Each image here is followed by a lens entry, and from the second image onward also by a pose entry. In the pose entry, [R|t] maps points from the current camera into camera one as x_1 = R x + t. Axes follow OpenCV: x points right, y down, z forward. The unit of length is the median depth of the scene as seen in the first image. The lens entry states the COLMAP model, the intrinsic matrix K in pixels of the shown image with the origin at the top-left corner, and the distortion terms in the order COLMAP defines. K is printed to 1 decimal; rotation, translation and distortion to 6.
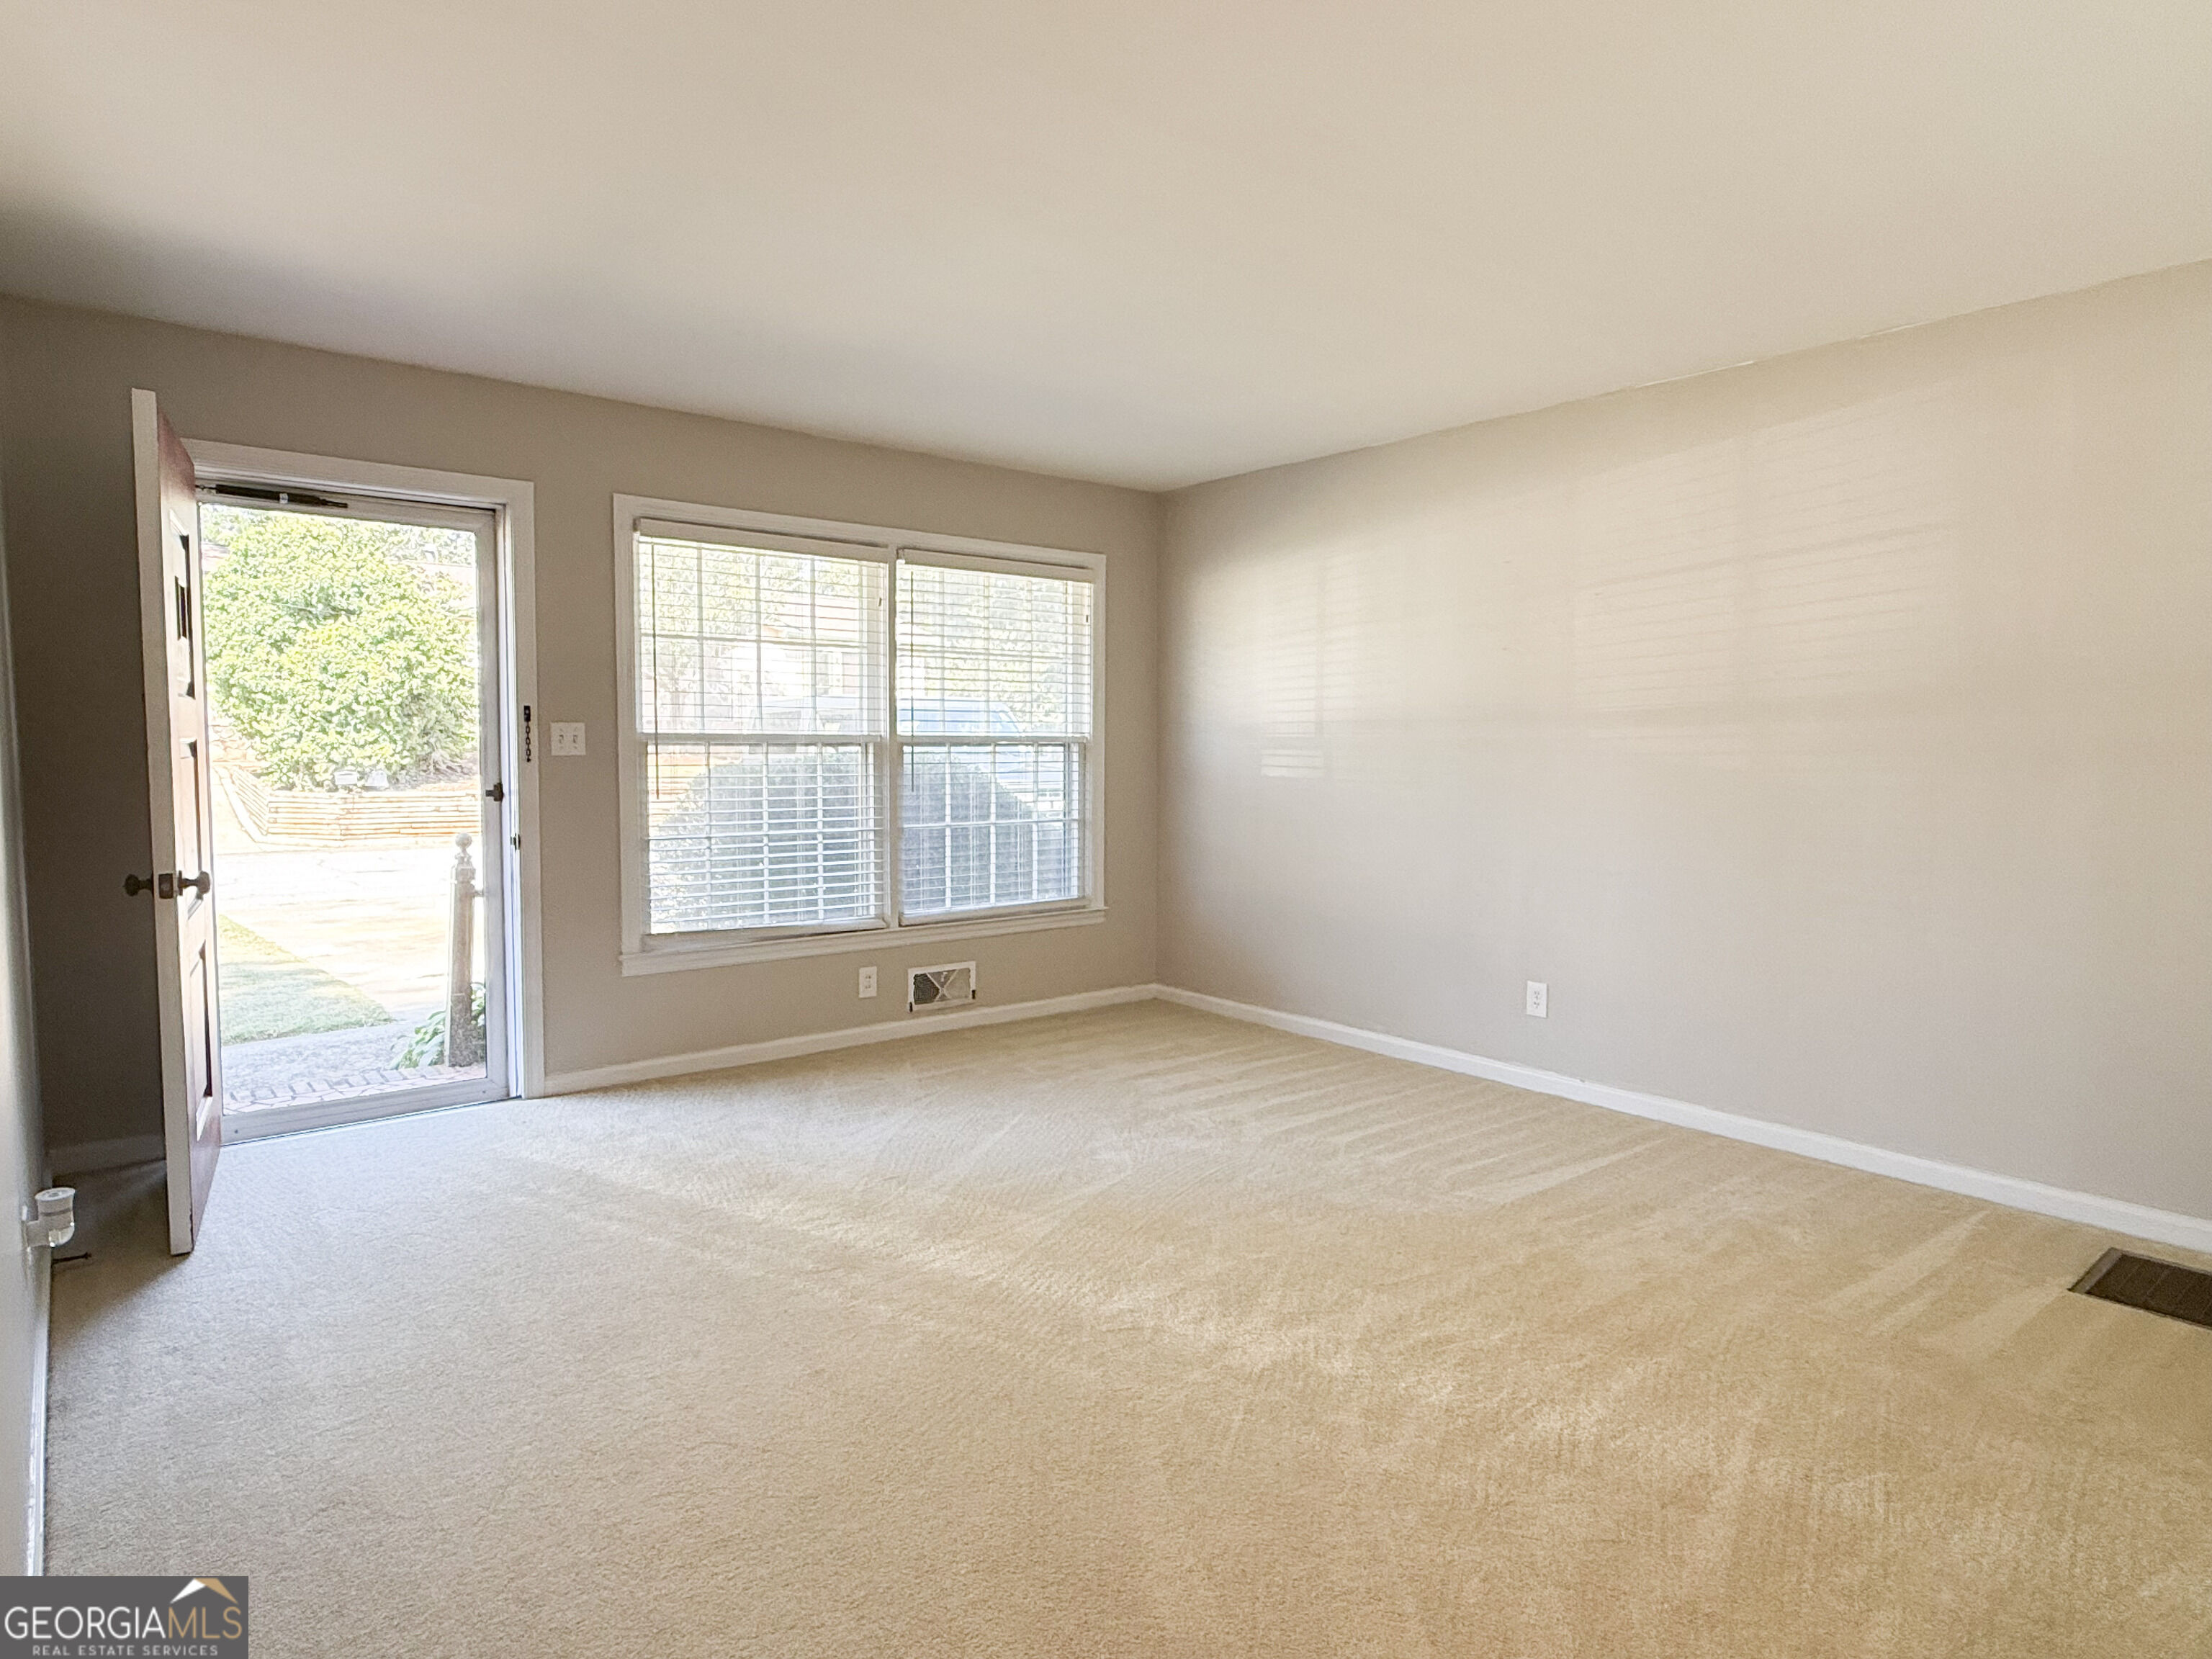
lens RADIAL K [[1271.1, 0, 1106.0], [0, 1271.1, 829.5], [0, 0, 1]] dist [-0.004886, -0.000721]
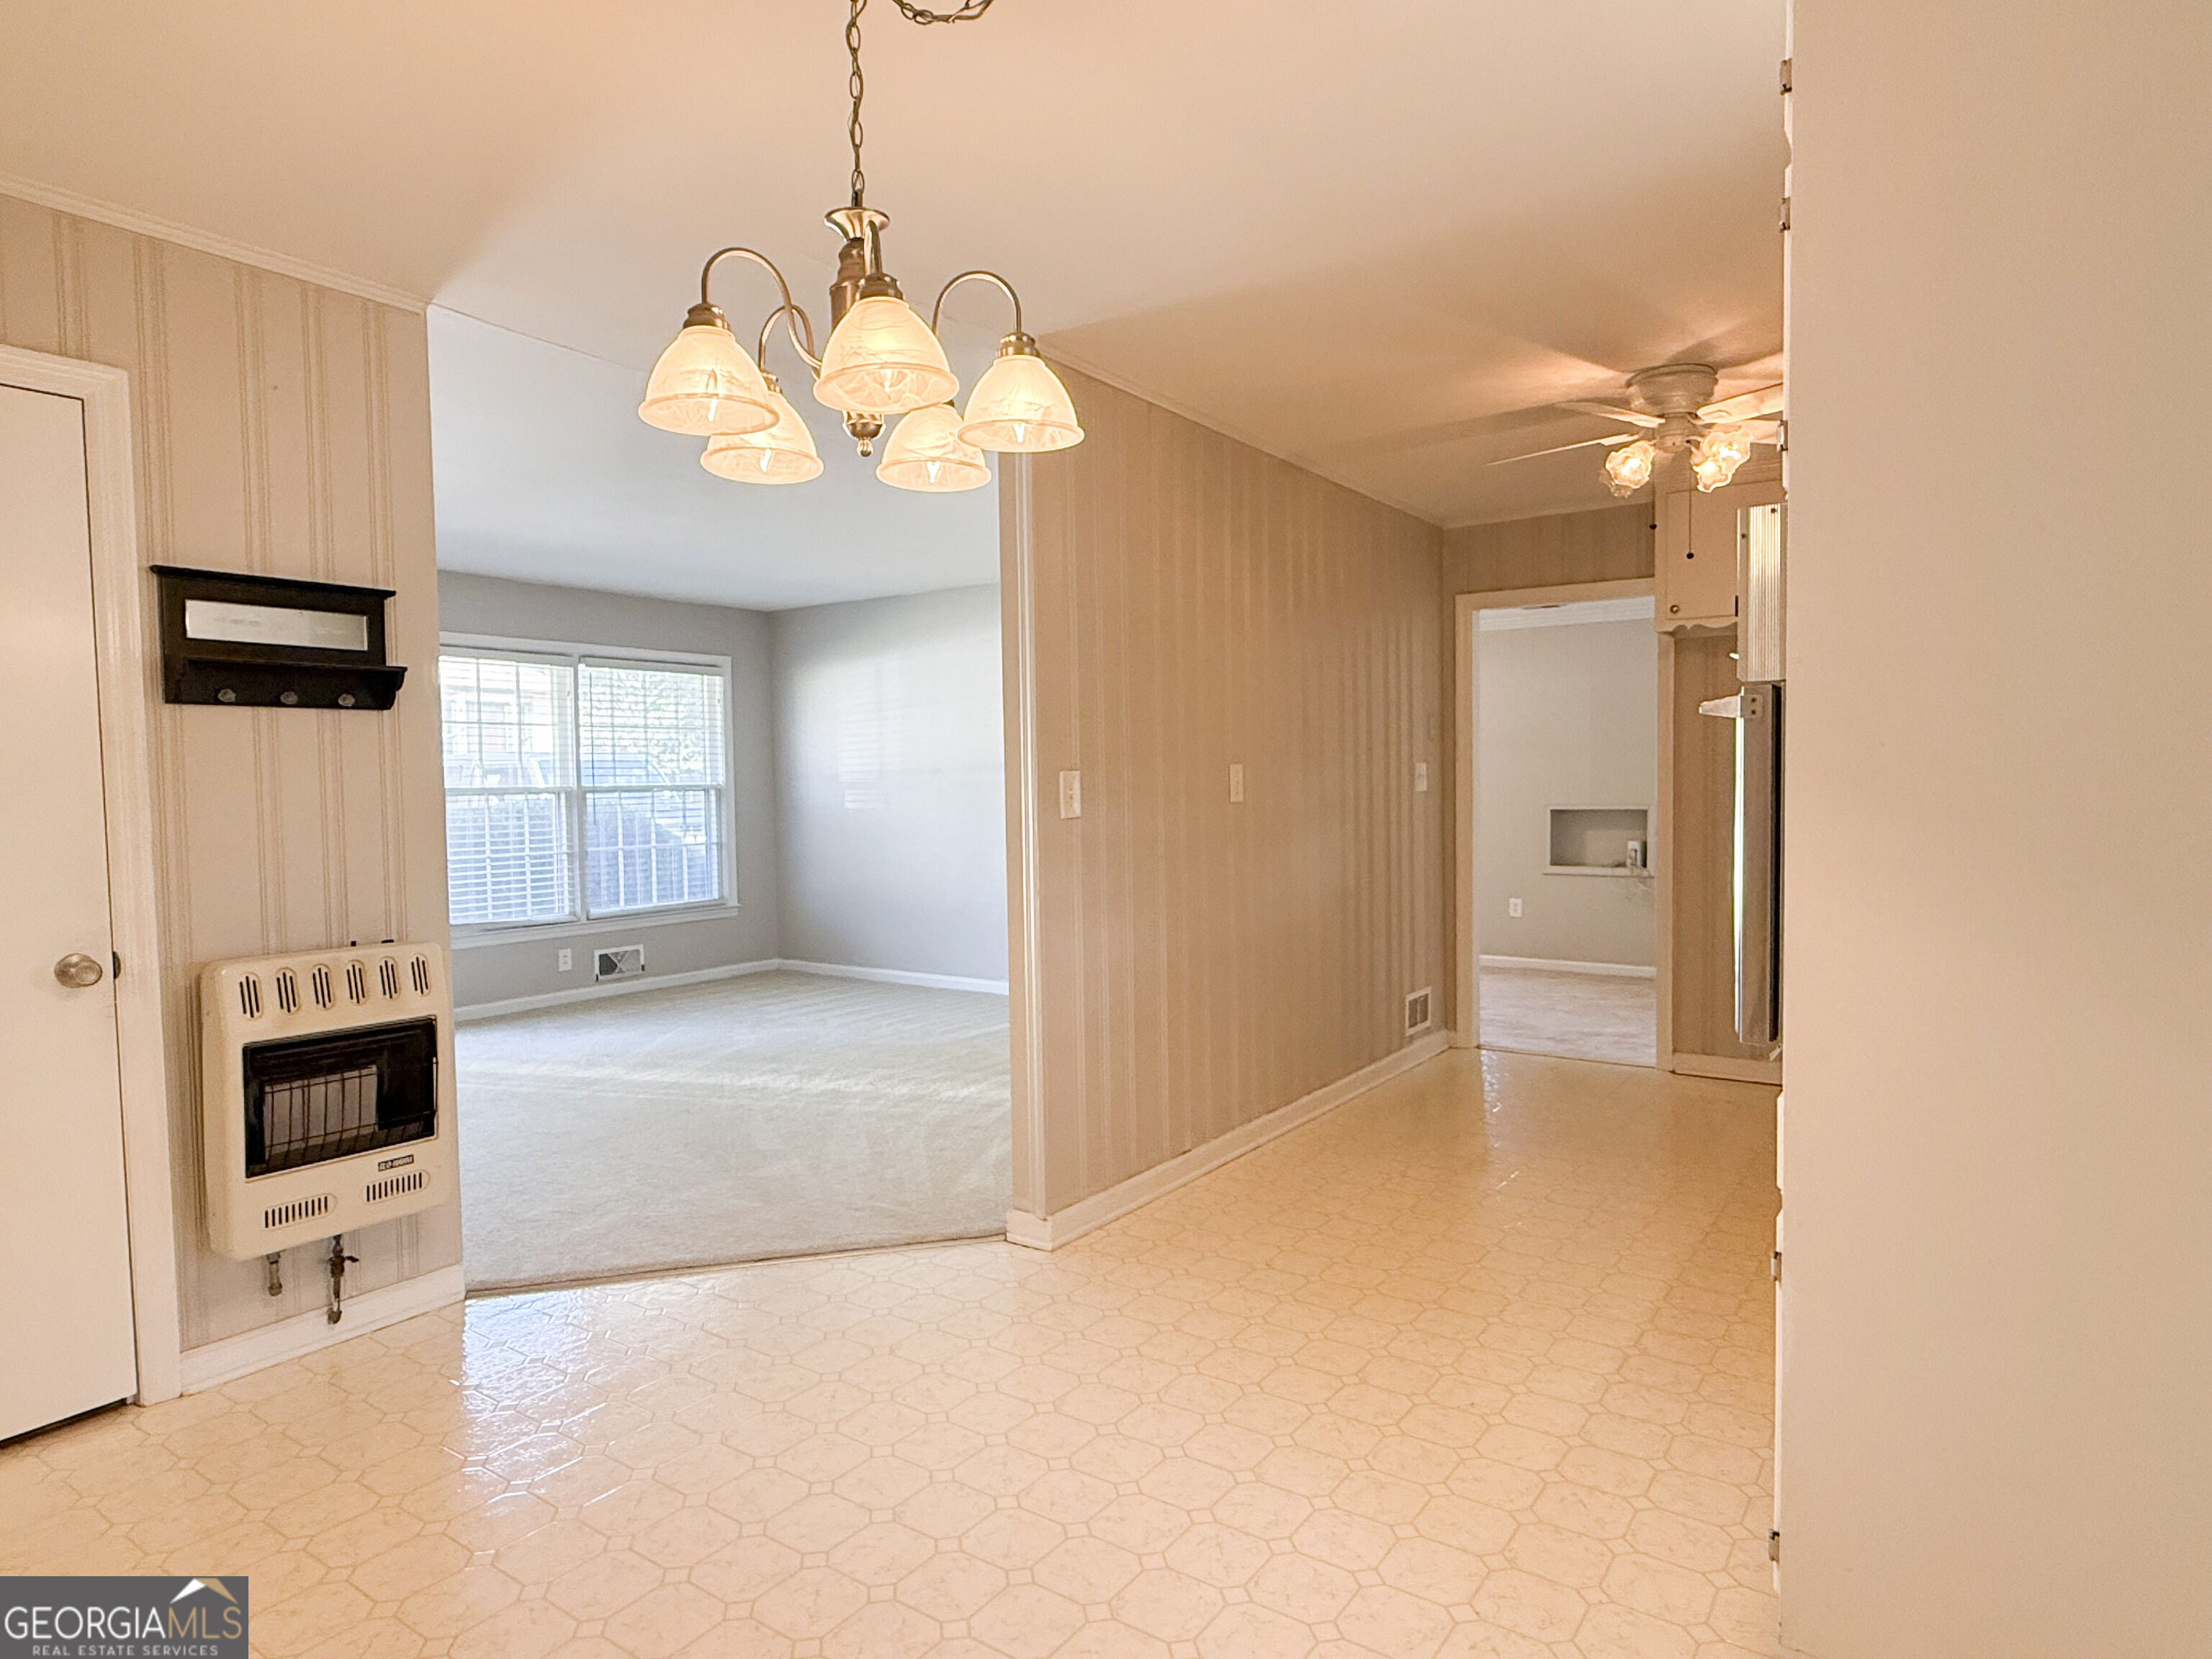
lens RADIAL K [[1271.1, 0, 1106.0], [0, 1271.1, 829.5], [0, 0, 1]] dist [-0.004886, -0.000721]
pose [[0.962361, -0.030349, 0.270073, 0.015173], [0.039380, 0.998830, -0.028085, 0.037778], [-0.268905, 0.037664, 0.962430, -0.525798]]
